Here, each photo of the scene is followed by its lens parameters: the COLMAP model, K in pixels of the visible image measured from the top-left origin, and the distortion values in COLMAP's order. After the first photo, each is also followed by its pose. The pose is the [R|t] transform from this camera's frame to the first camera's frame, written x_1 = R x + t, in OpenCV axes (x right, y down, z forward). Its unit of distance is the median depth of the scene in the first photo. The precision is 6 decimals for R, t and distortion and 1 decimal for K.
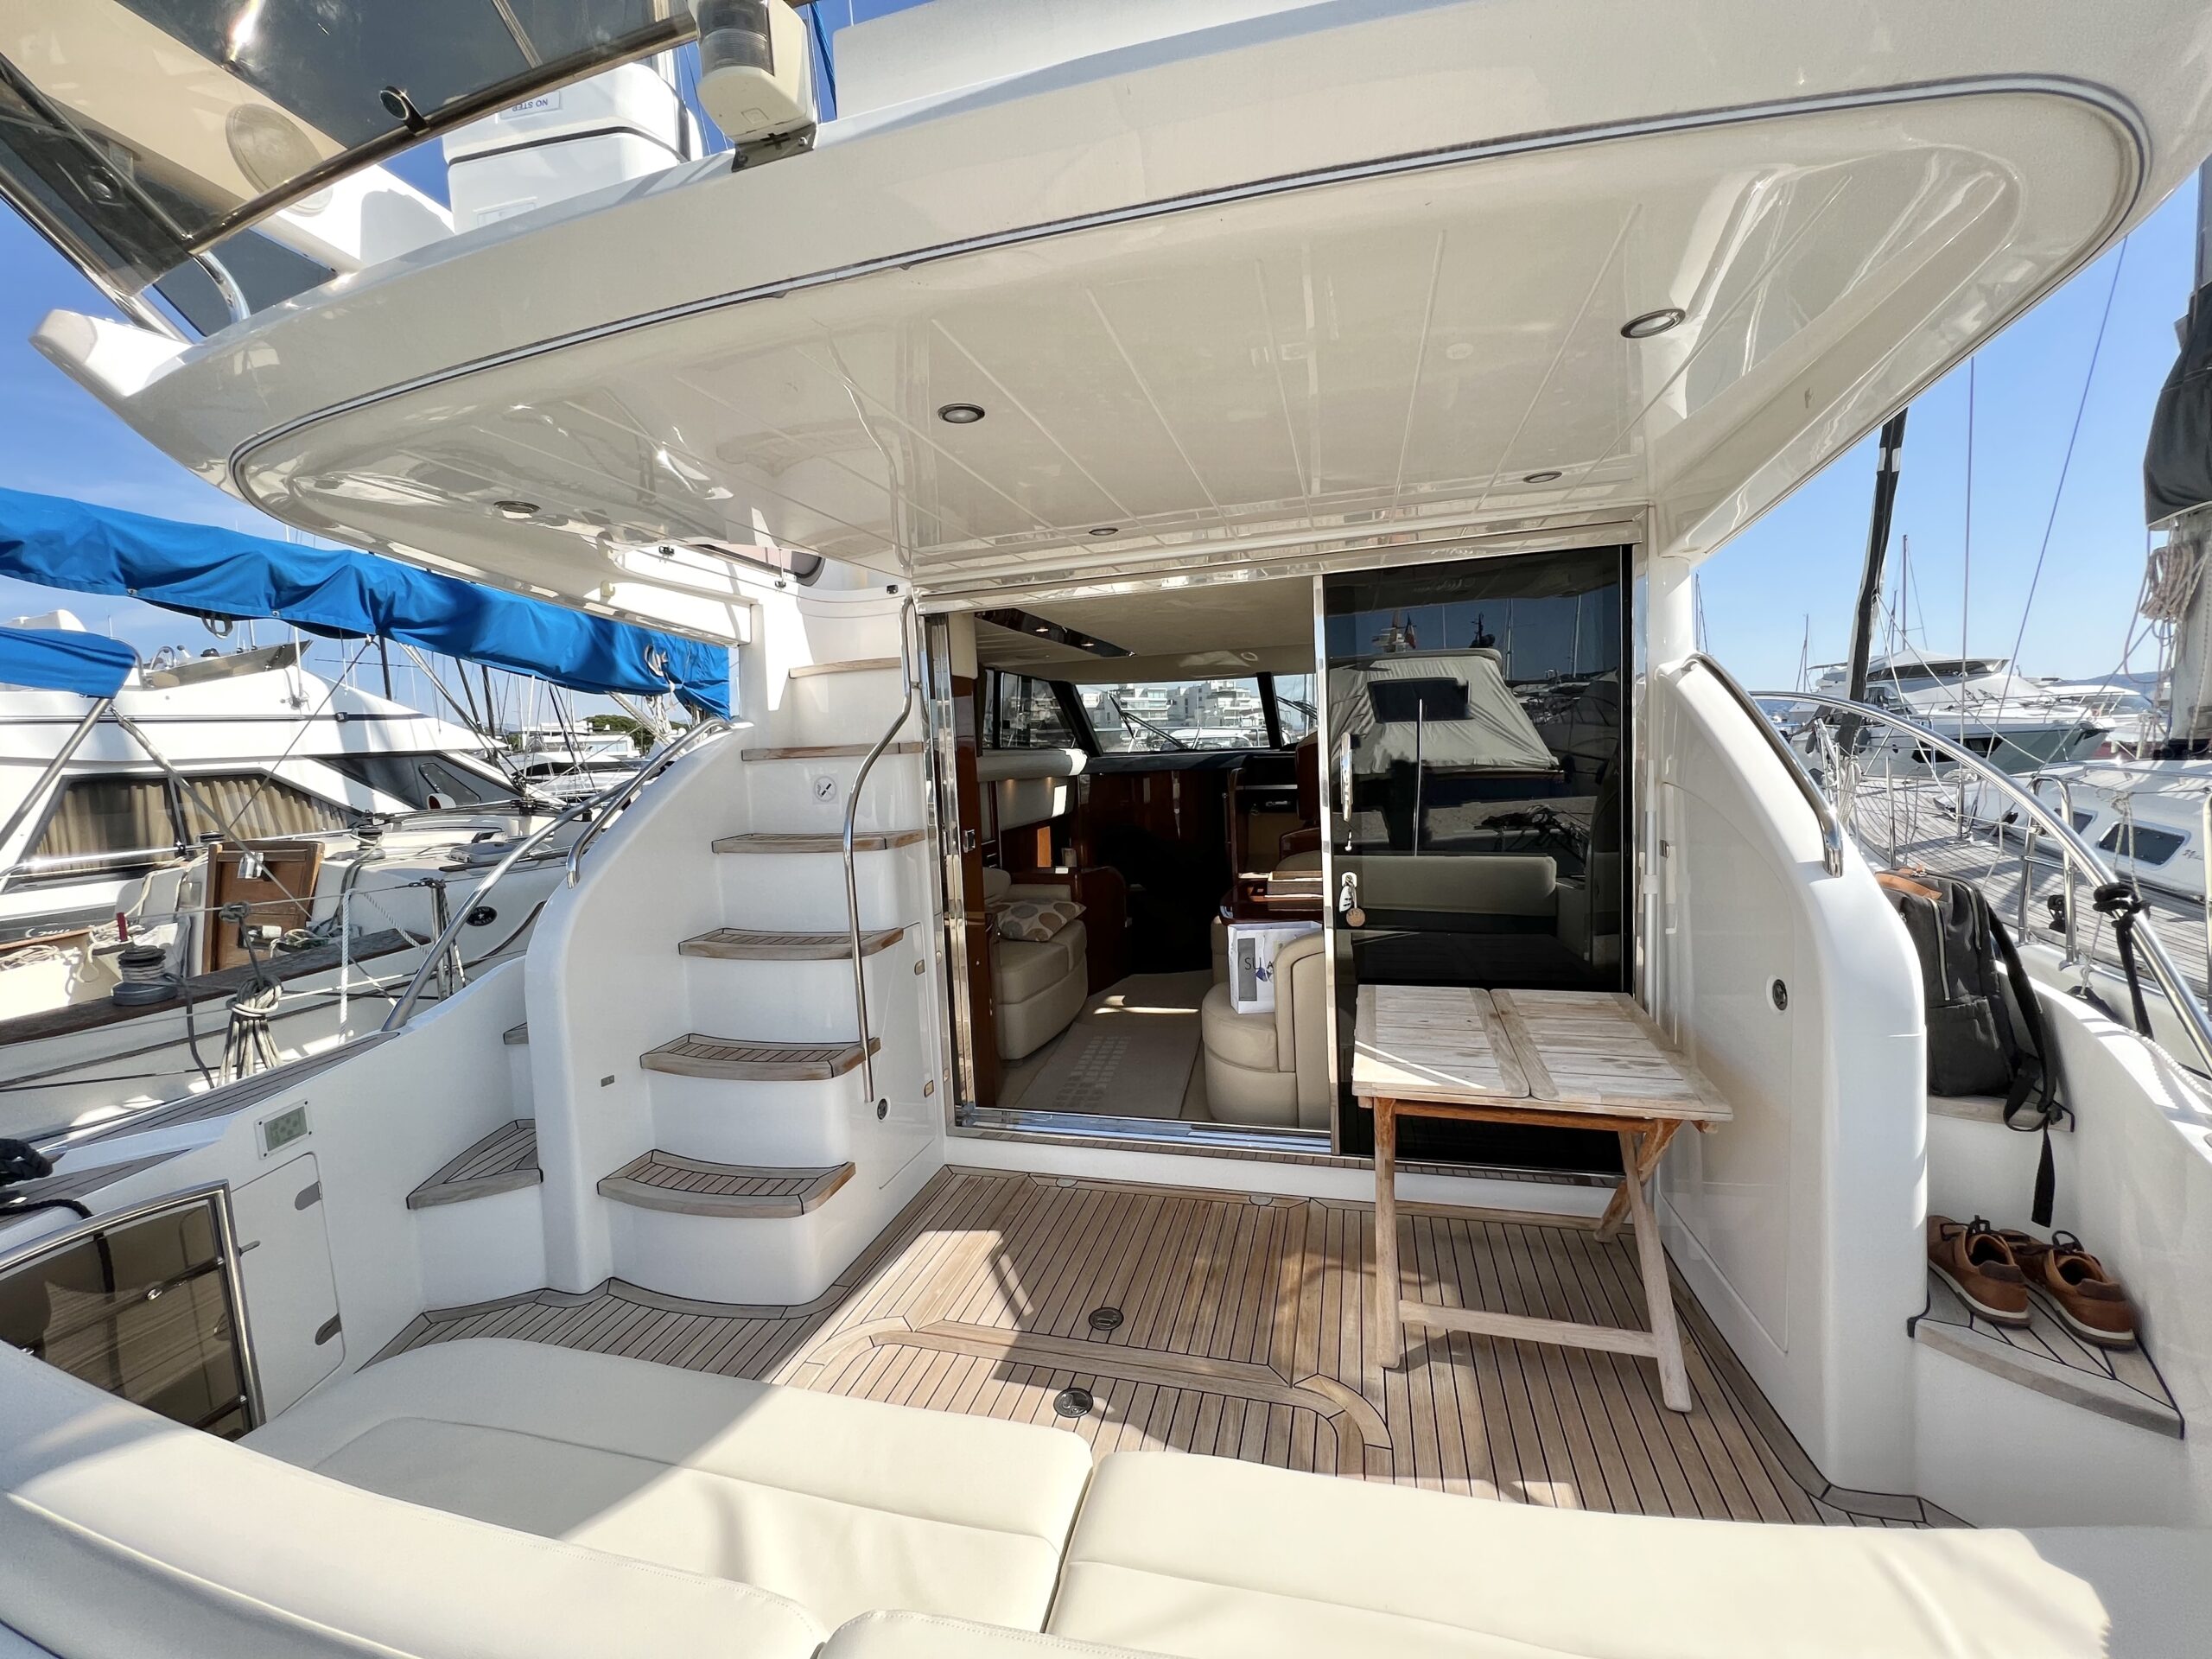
lens RADIAL K [[886.3, 0, 1091.5], [0, 886.3, 825.0], [0, 0, 1]] dist [-0.006596, 0.001837]
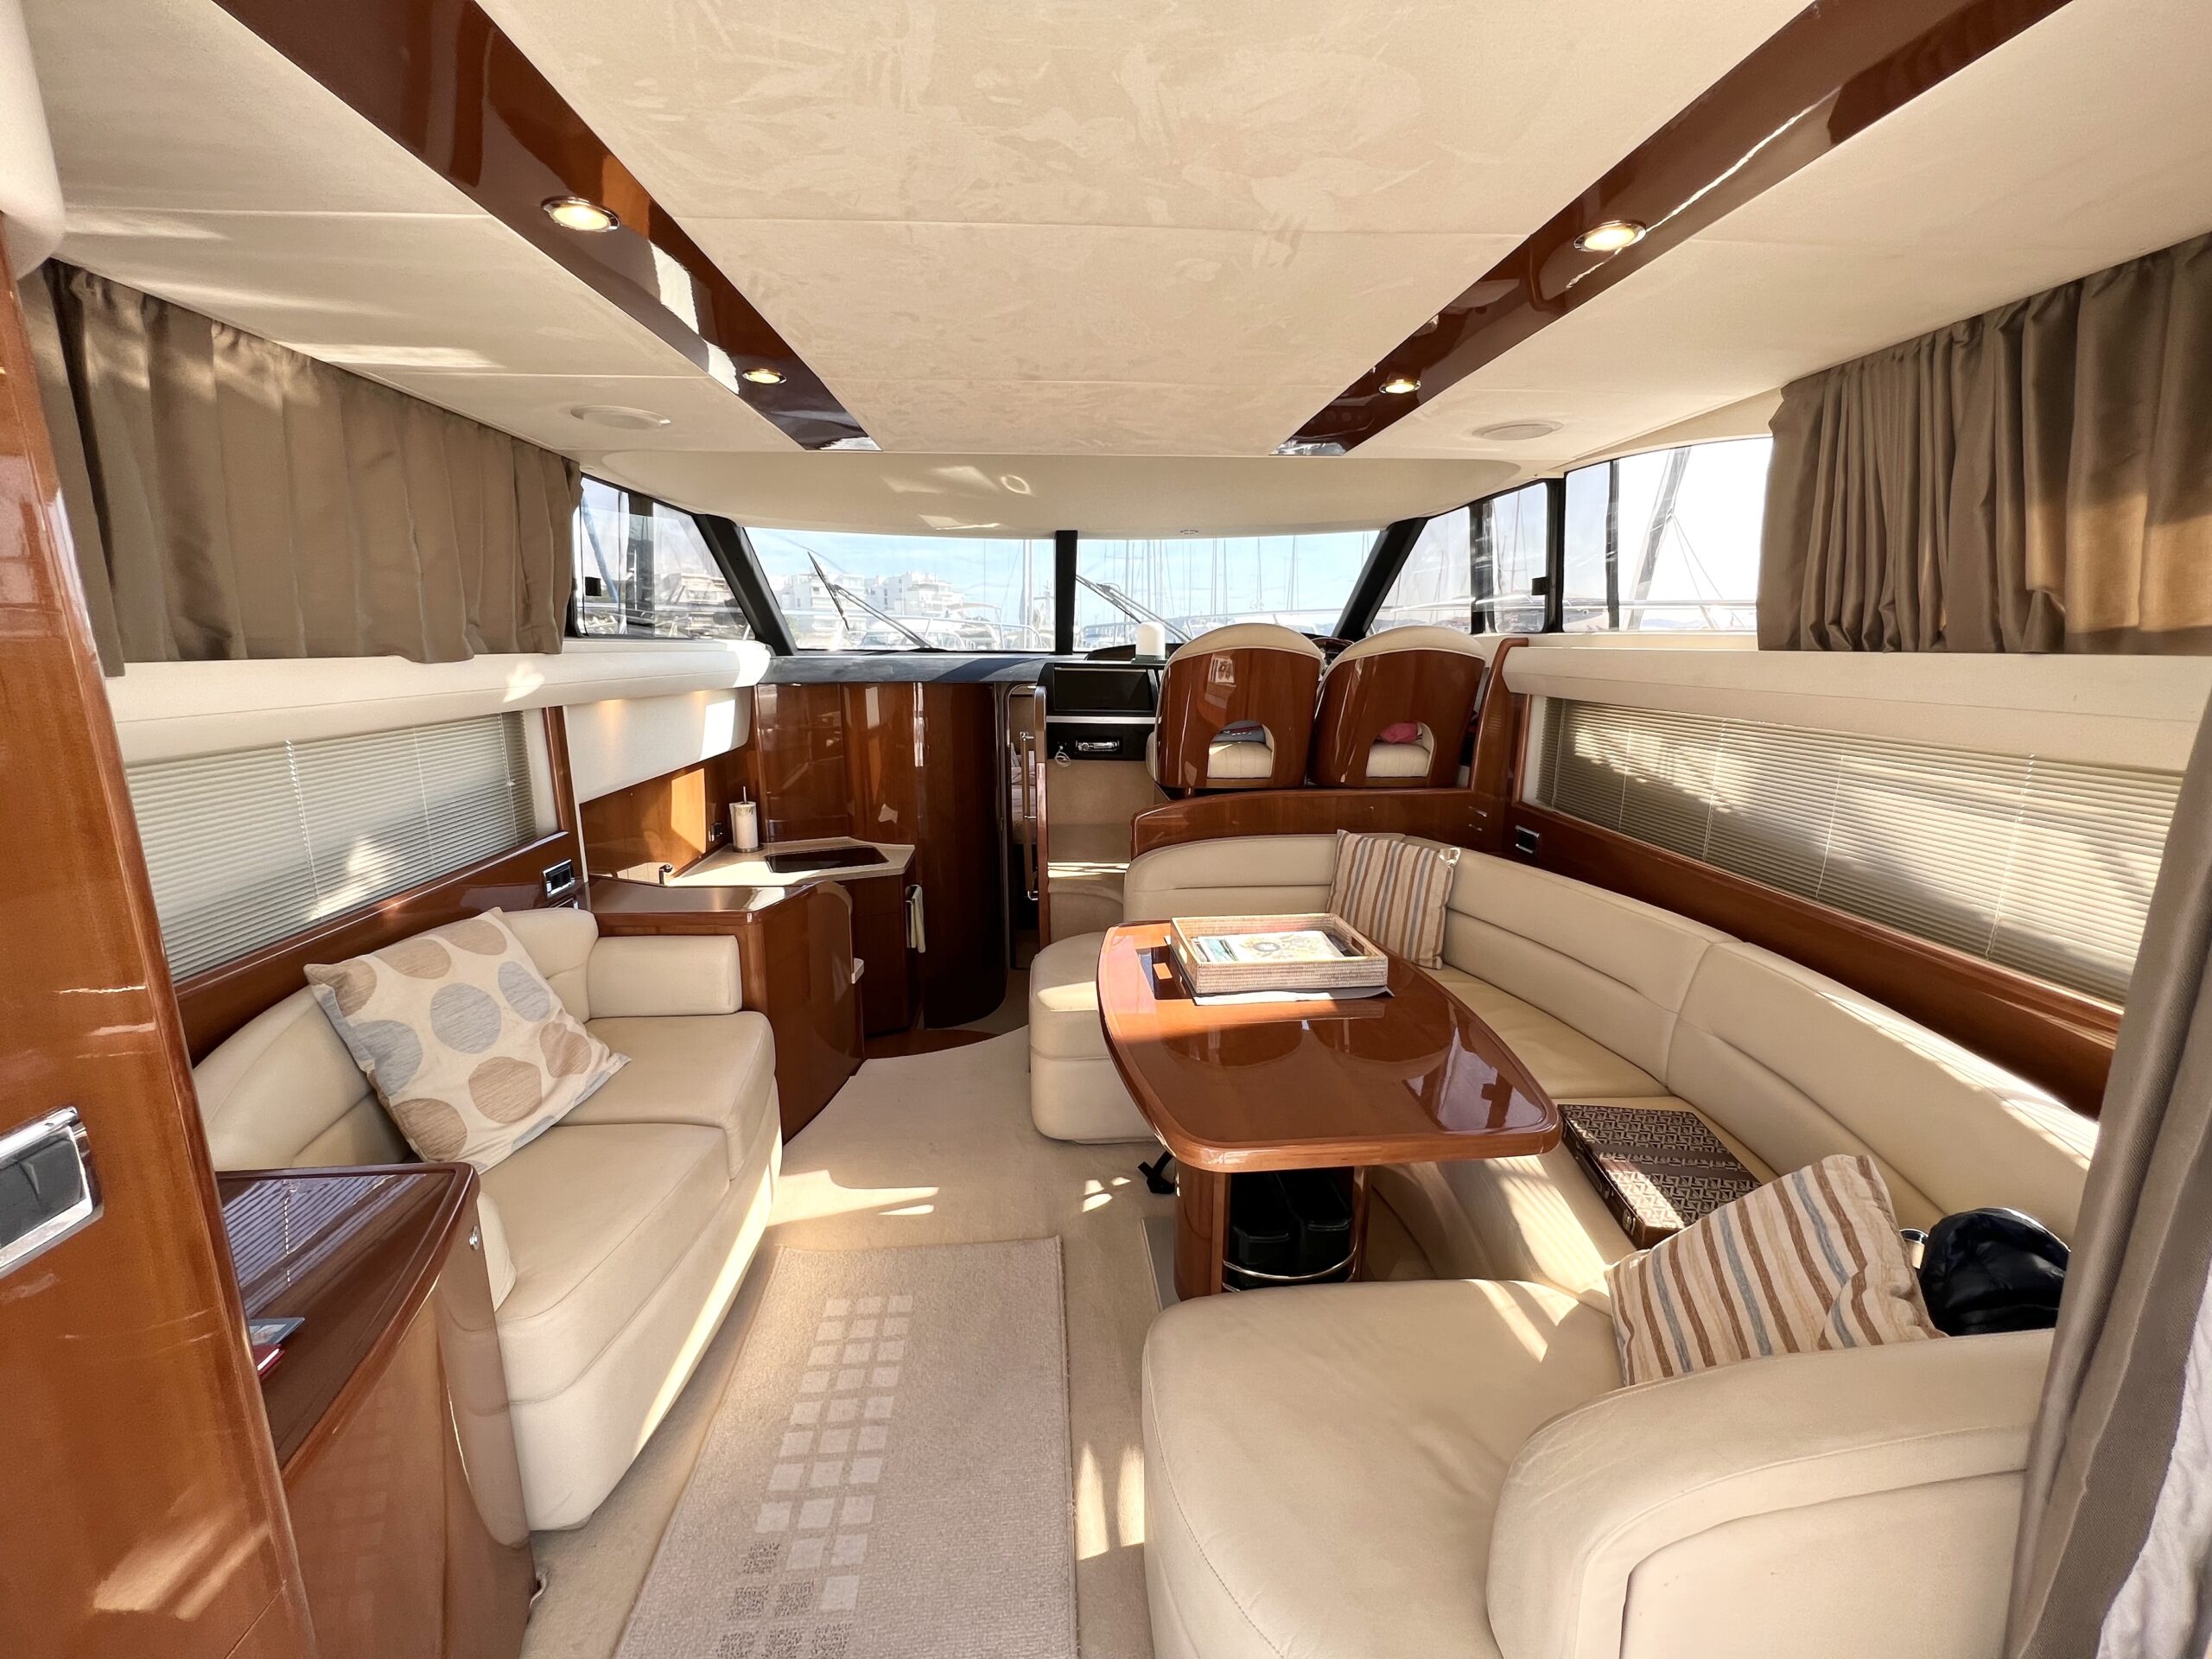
lens RADIAL K [[886.3, 0, 1112.4], [0, 886.3, 829.9], [0, 0, 1]] dist [-0.006596, 0.001837]
pose [[0.937379, -0.031963, 0.346842, -0.000159], [-0.009347, 0.993113, 0.116784, -0.038113], [-0.348186, -0.112713, 0.930625, 0.409230]]
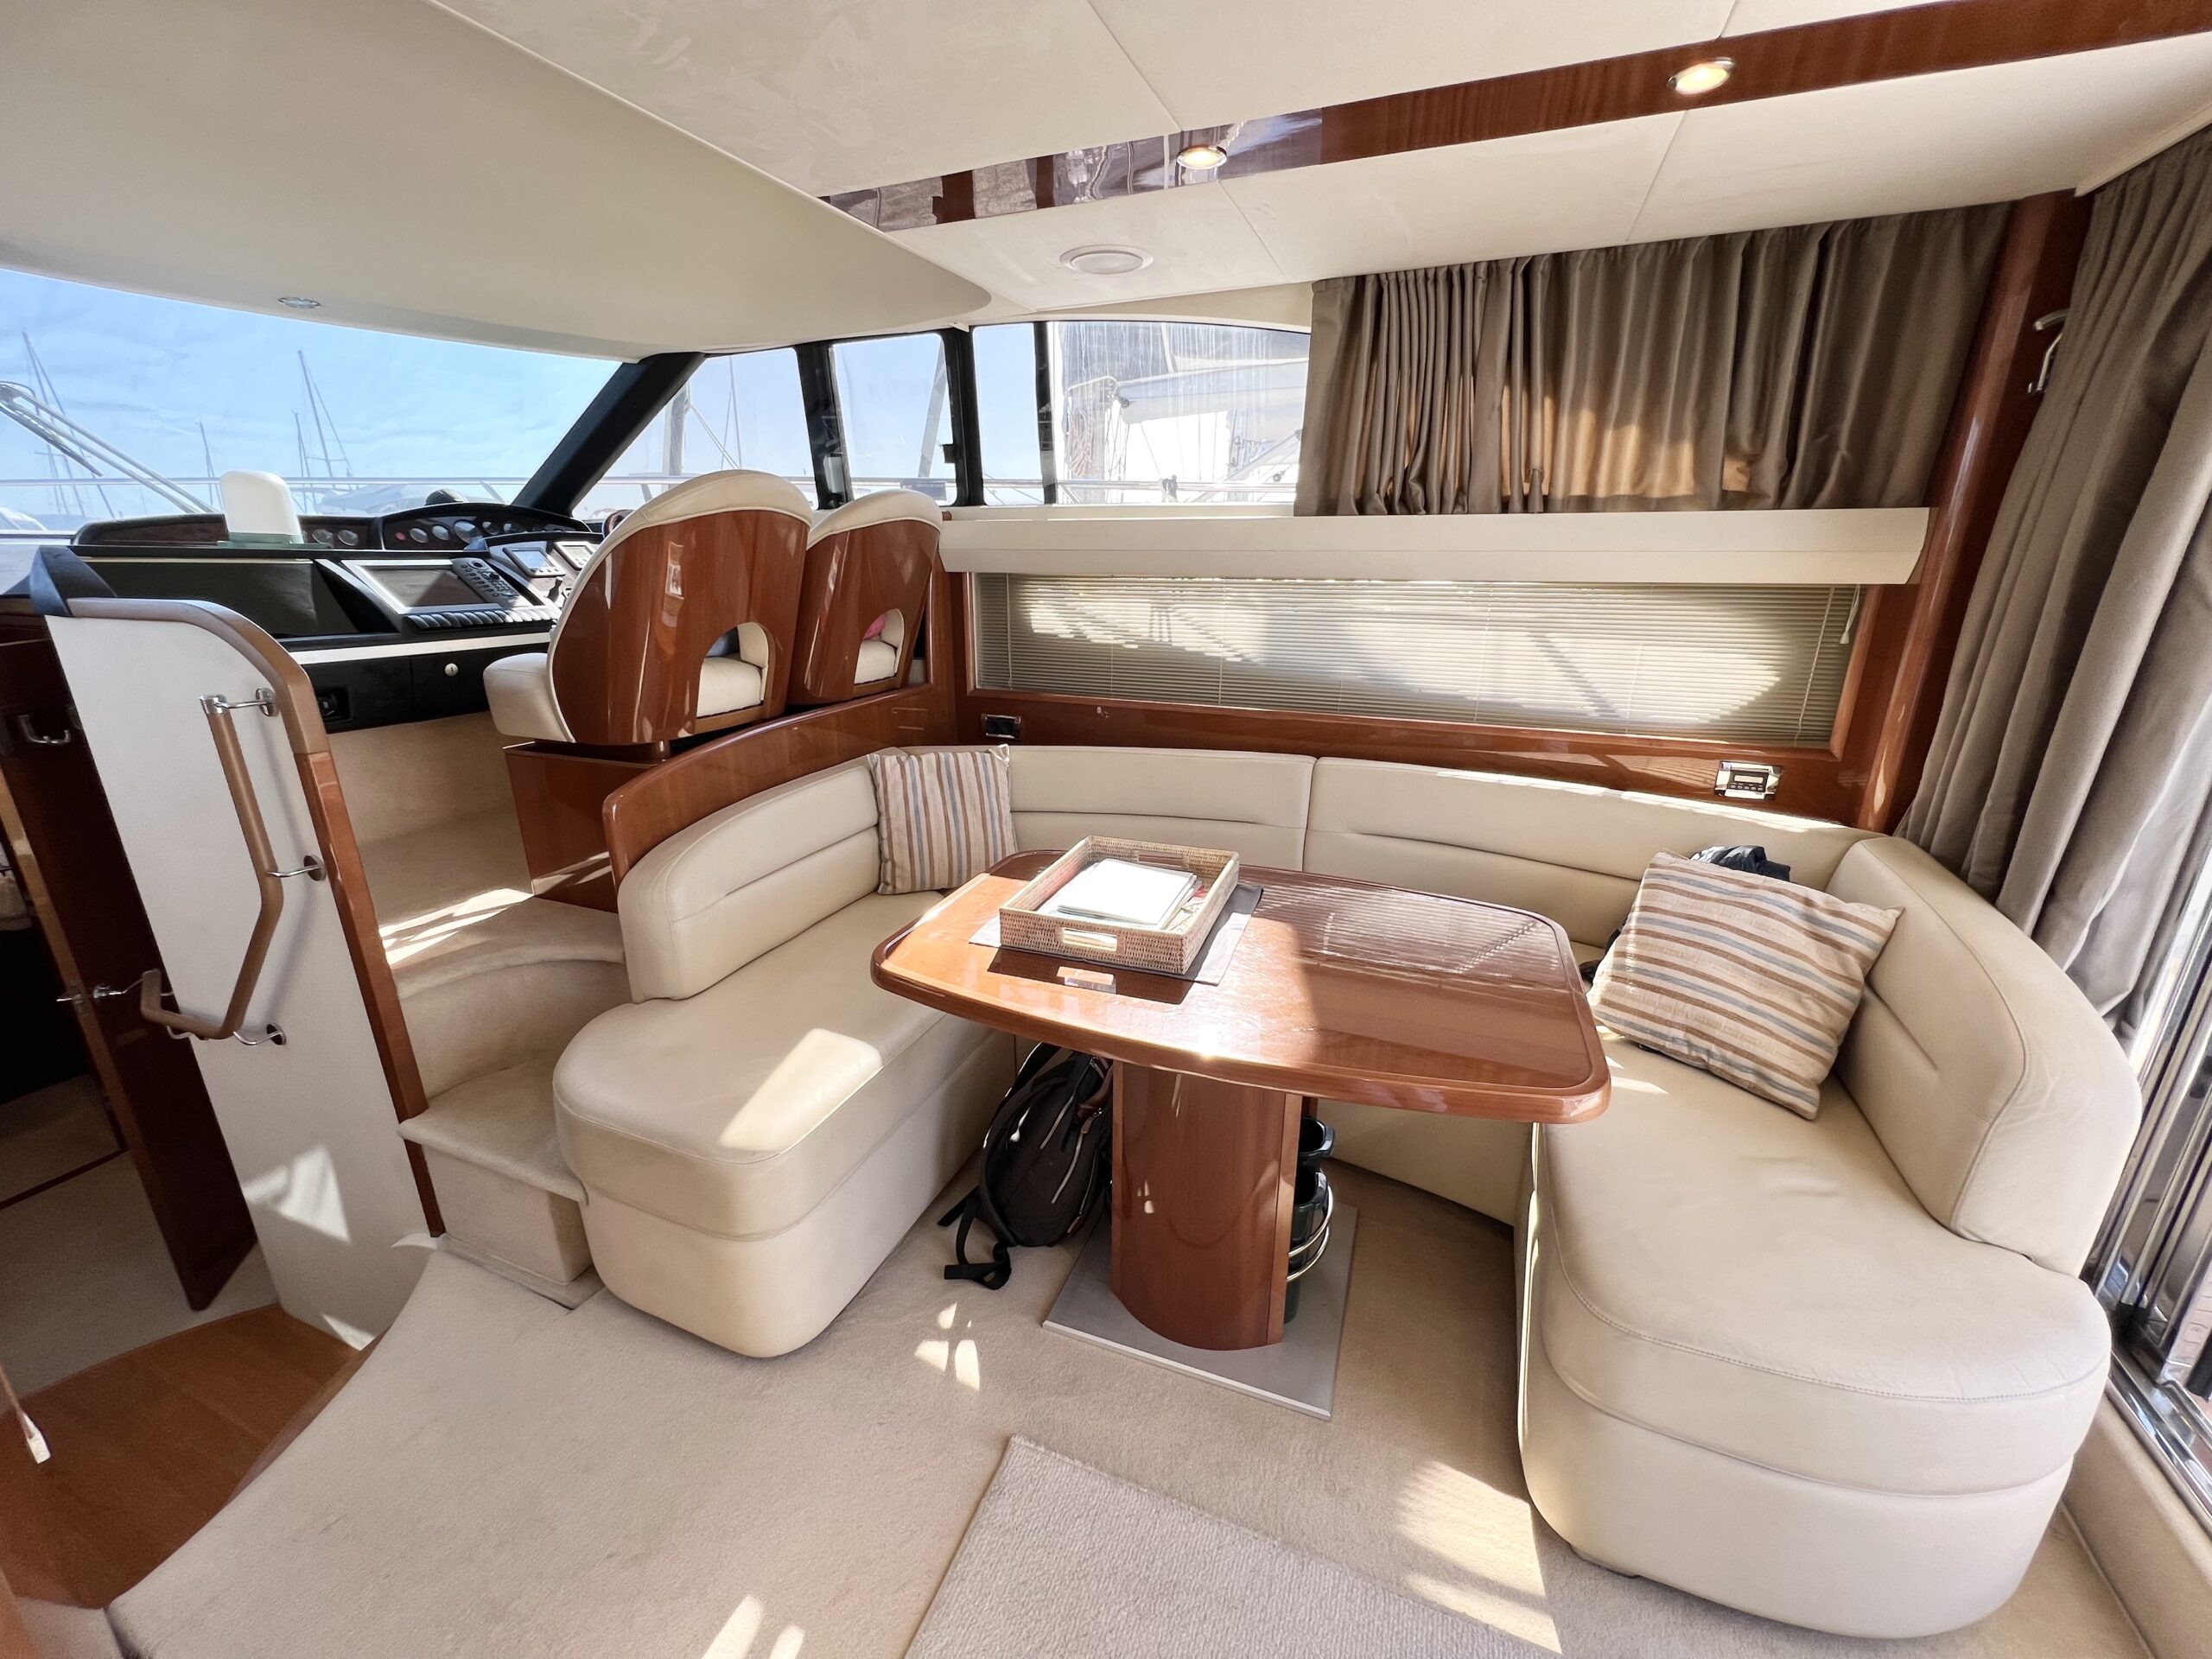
lens RADIAL K [[886.3, 0, 1102.3], [0, 886.3, 822.7], [0, 0, 1]] dist [-0.006596, 0.001837]
pose [[0.102053, -0.253709, 0.961882, -0.079419], [0.078412, 0.965973, 0.246469, -0.040356], [-0.991684, 0.050270, 0.118475, 0.681032]]
